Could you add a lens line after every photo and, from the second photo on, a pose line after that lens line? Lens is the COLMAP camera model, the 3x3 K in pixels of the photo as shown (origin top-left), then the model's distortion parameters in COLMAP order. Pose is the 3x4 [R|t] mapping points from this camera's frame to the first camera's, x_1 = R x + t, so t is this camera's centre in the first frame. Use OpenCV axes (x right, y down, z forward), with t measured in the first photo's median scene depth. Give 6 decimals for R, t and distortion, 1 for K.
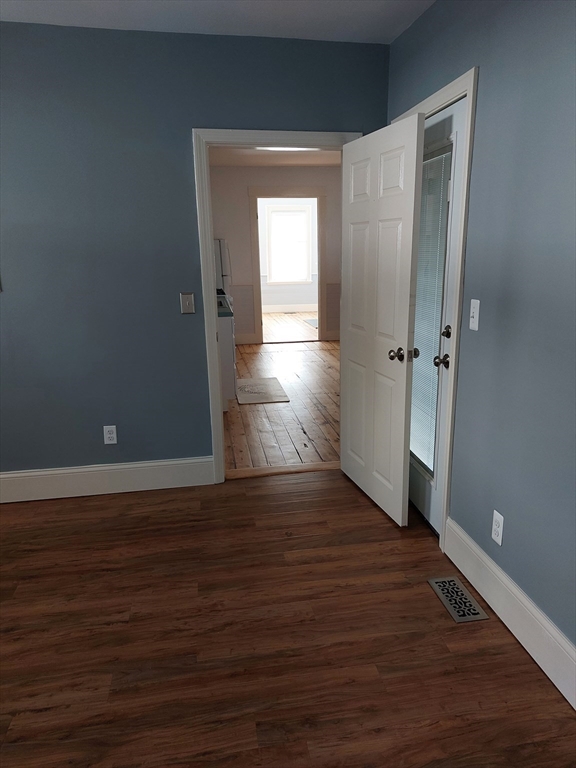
lens RADIAL K [[540.2, 0, 291.3], [0, 540.2, 393.7], [0, 0, 1]] dist [0.038106, -0.003090]
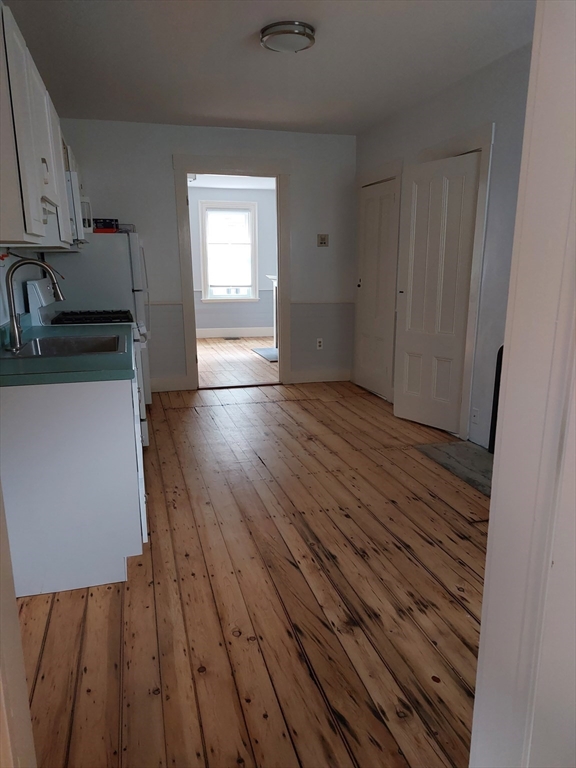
lens RADIAL K [[540.2, 0, 291.3], [0, 540.2, 393.7], [0, 0, 1]] dist [0.038106, -0.003090]
pose [[0.992600, -0.013086, 0.120720, -0.019110], [0.016708, 0.999439, -0.029037, -0.065833], [-0.120272, 0.030839, 0.992262, 0.312248]]
